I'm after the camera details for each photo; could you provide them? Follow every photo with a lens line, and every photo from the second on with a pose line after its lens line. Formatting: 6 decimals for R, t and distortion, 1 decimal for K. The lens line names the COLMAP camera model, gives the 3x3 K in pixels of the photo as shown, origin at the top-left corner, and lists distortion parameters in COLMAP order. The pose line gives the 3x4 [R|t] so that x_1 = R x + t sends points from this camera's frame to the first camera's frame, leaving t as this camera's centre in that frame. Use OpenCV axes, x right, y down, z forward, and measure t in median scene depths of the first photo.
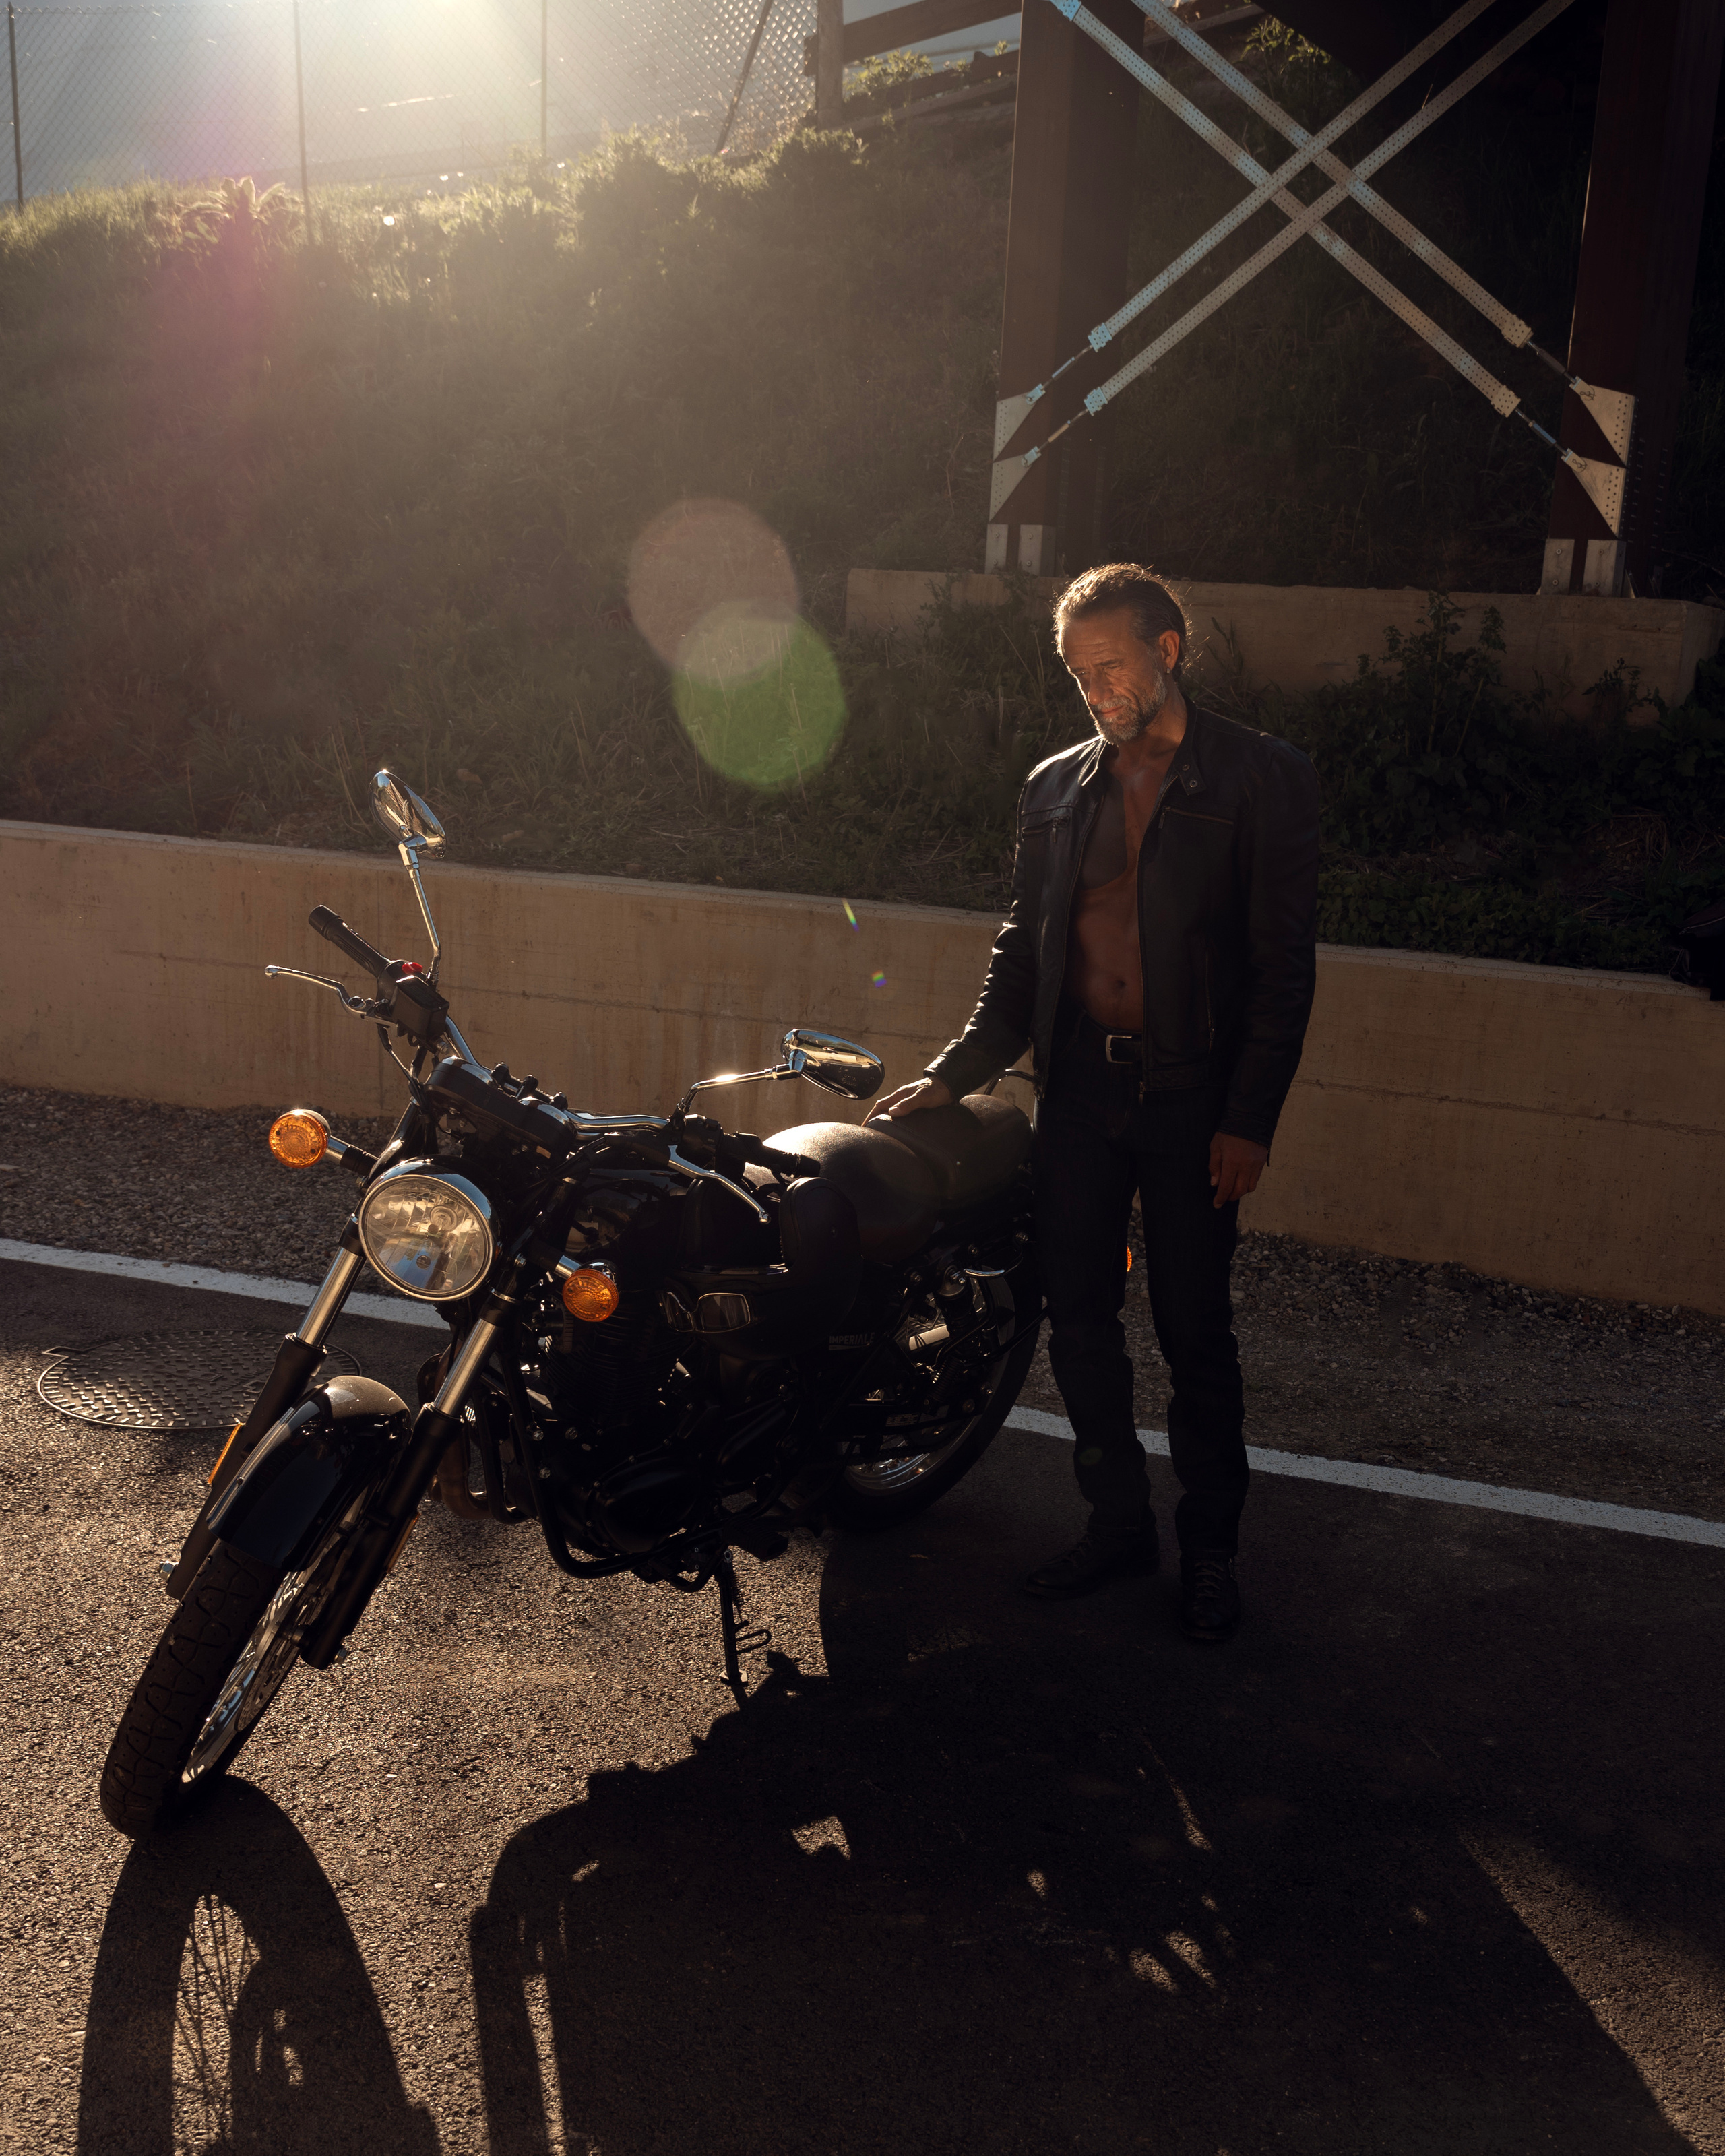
lens RADIAL K [[2600.3, 0, 875.6], [0, 2600.3, 1073.0], [0, 0, 1]] dist [-0.021267, 0.000000]
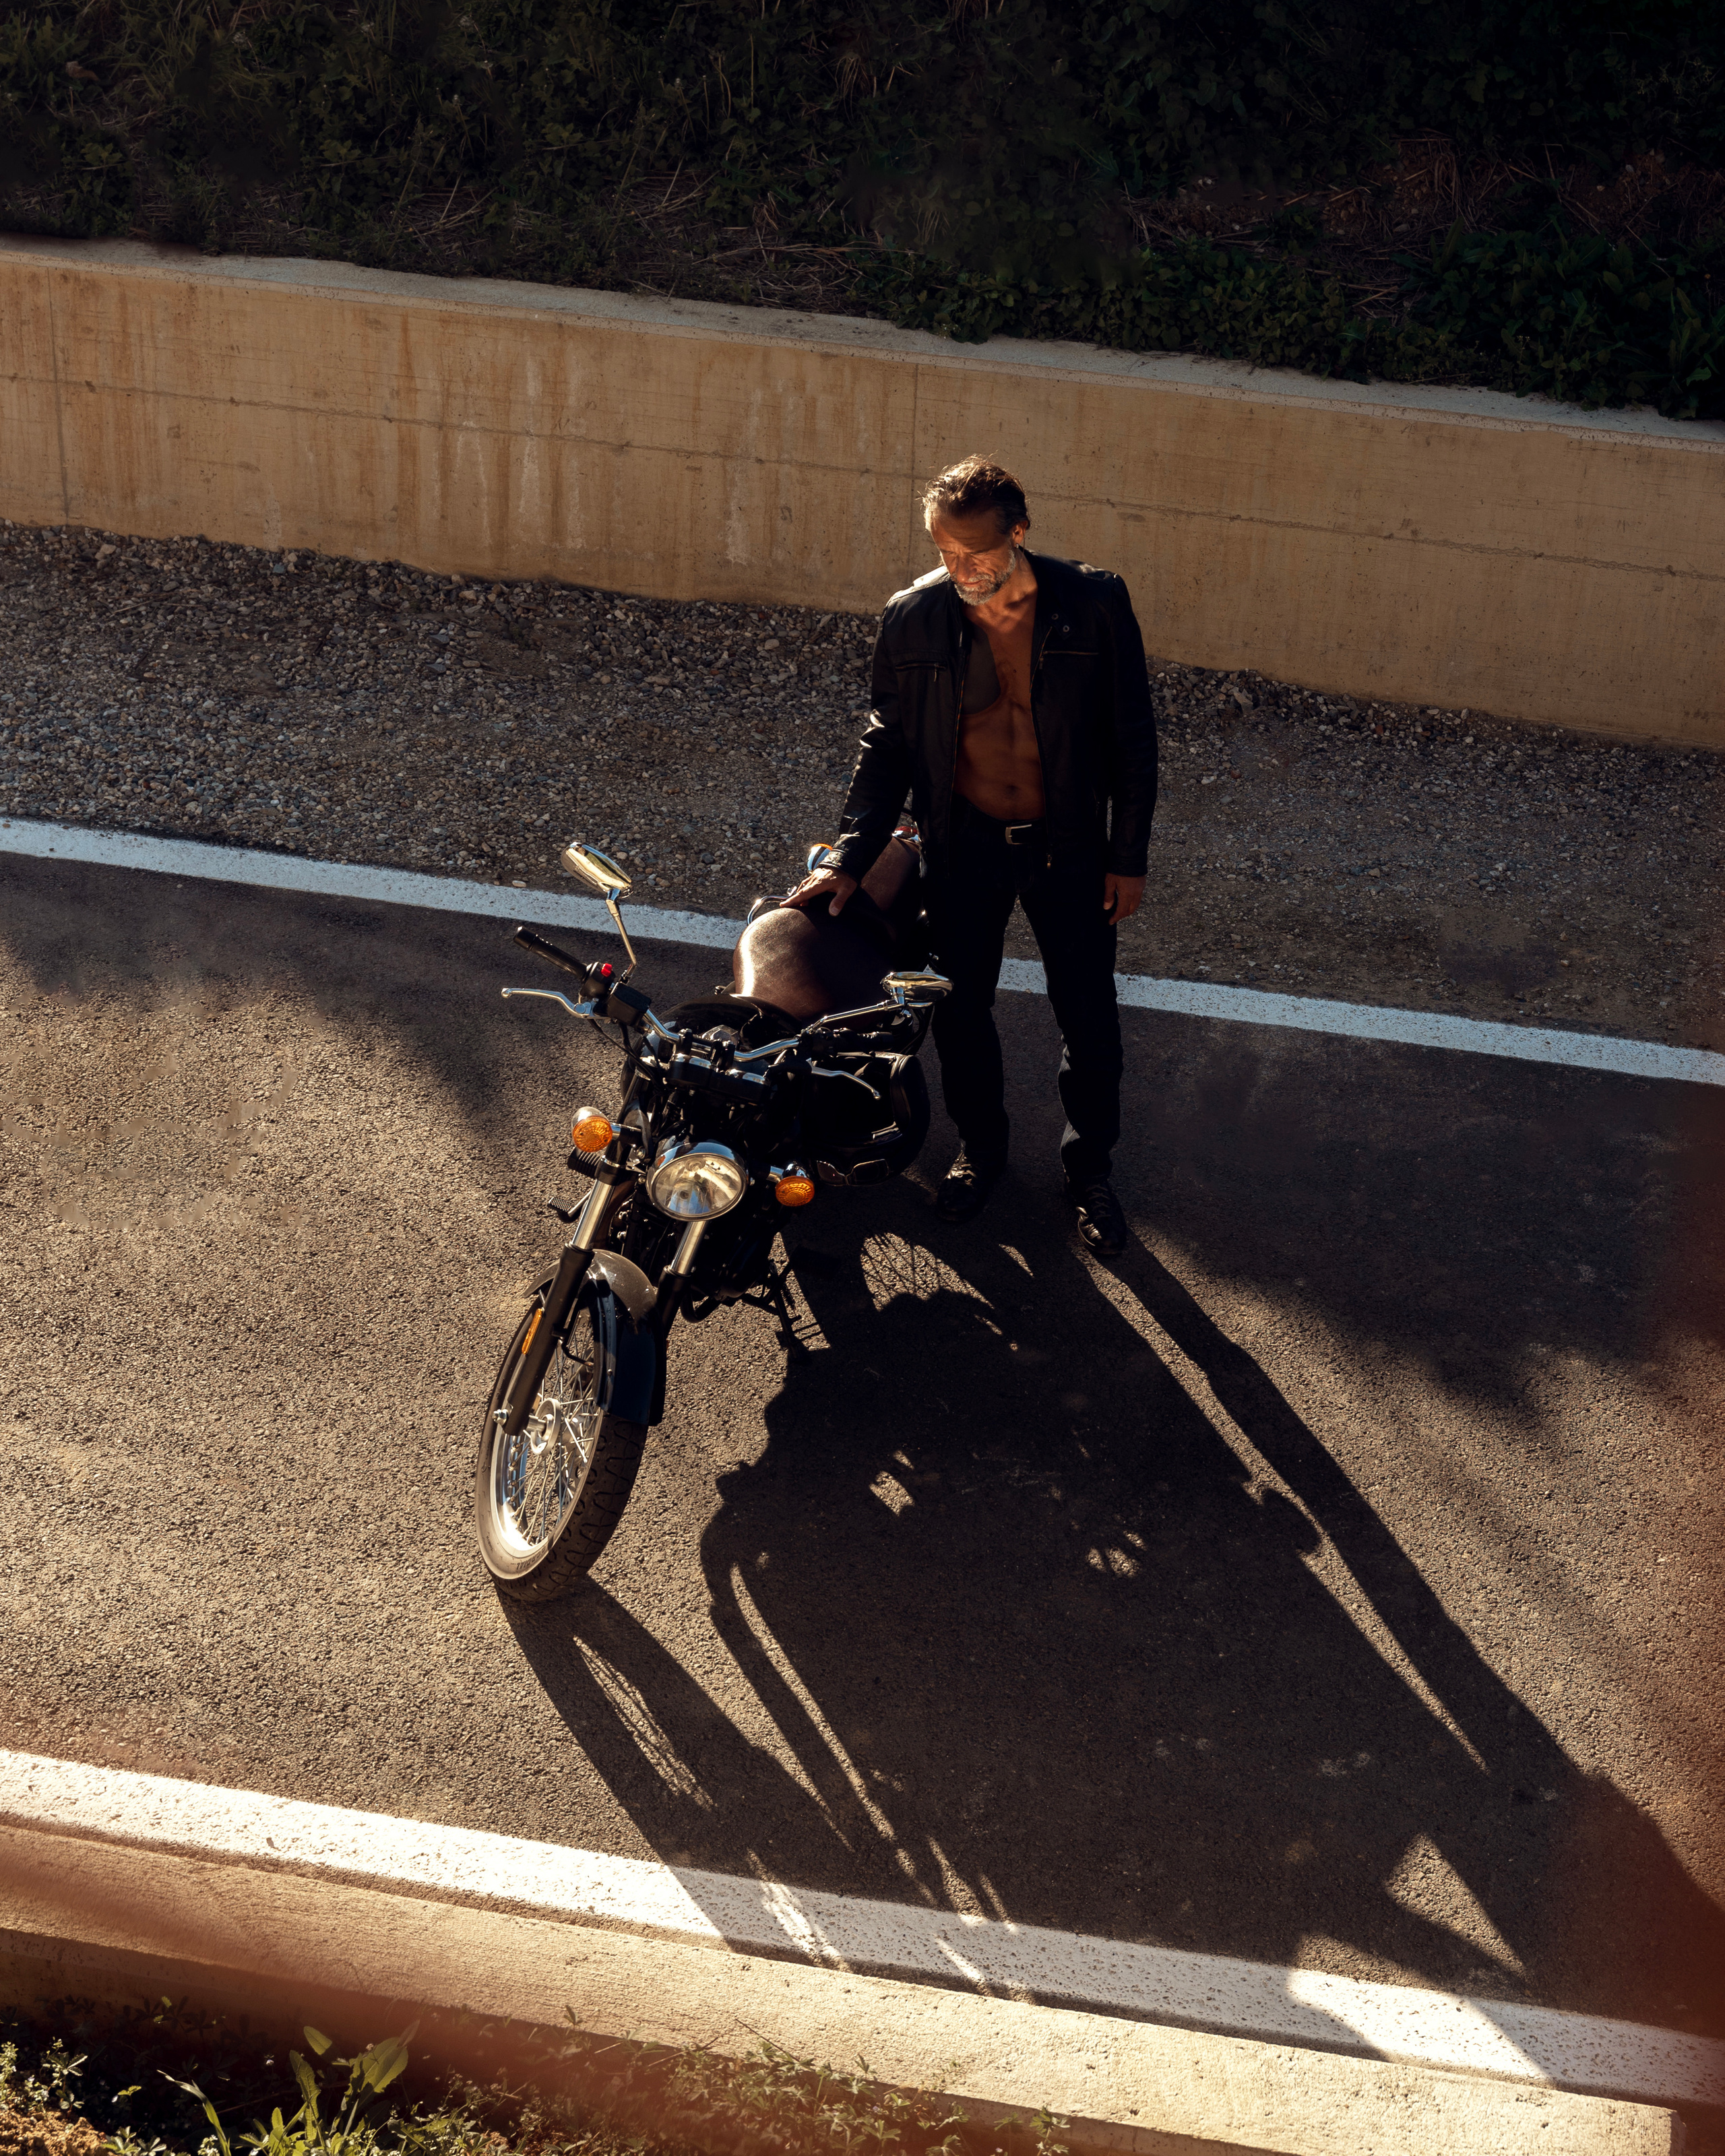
lens RADIAL K [[3380.1, 0, 857.8], [0, 3380.1, 1079.7], [0, 0, 1]] dist [-0.029083, 0.000000]
pose [[0.991524, -0.090211, 0.093499, -0.065155], [0.060989, 0.958605, 0.278130, -0.152125], [-0.114719, -0.270070, 0.955982, -0.278643]]
